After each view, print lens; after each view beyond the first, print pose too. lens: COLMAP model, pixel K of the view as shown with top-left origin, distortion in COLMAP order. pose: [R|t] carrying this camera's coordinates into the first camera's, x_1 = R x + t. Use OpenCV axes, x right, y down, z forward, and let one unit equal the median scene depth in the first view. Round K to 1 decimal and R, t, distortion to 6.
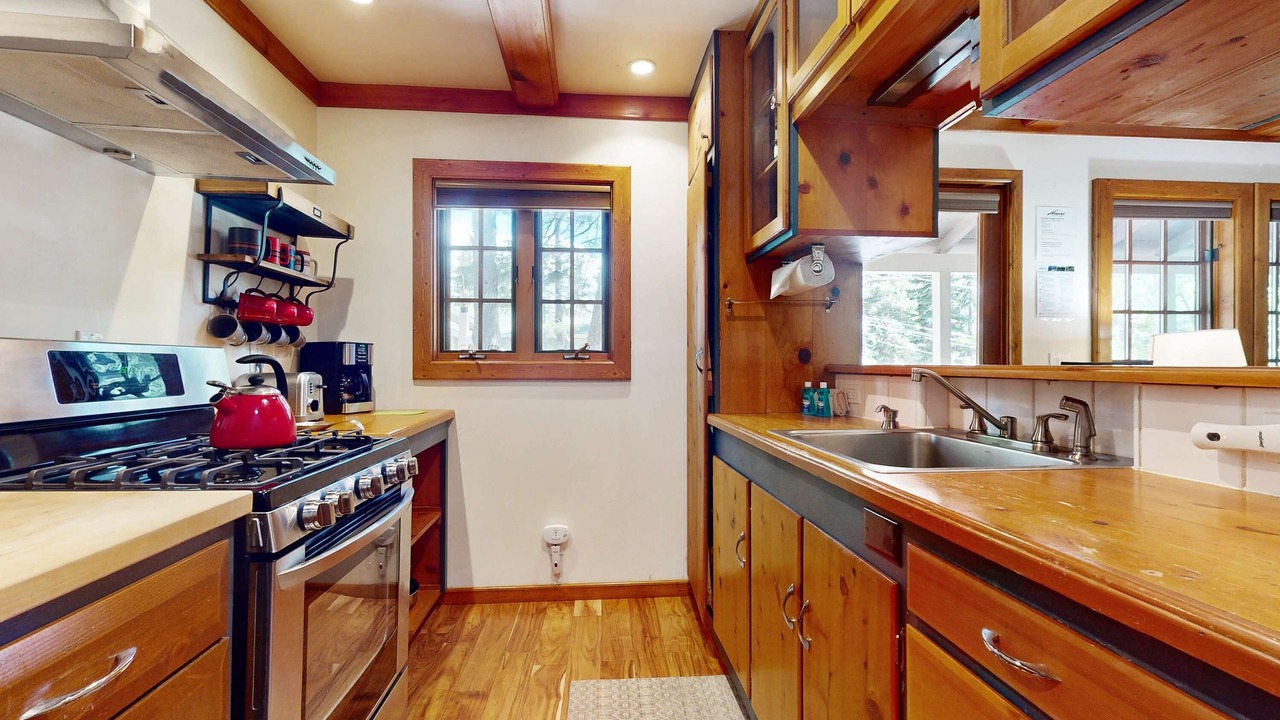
lens RADIAL K [[559.7, 0, 638.5], [0, 559.7, 356.4], [0, 0, 1]] dist [0.000152, 0.000087]
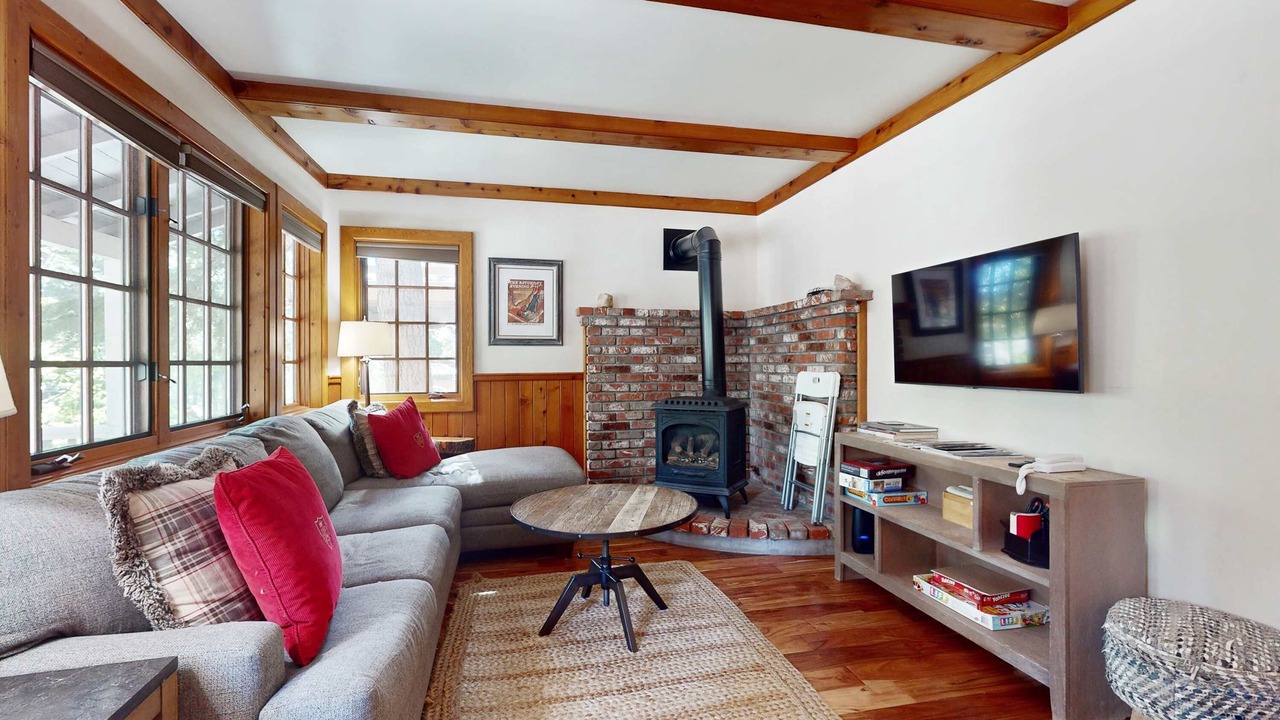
lens RADIAL K [[559.7, 0, 641.1], [0, 559.7, 364.2], [0, 0, 1]] dist [0.000152, 0.000087]
pose [[-0.149750, -0.003522, 0.988718, 0.709097], [-0.002930, 0.999991, 0.003119, 0.007098], [-0.988720, -0.002430, -0.149759, 0.683346]]
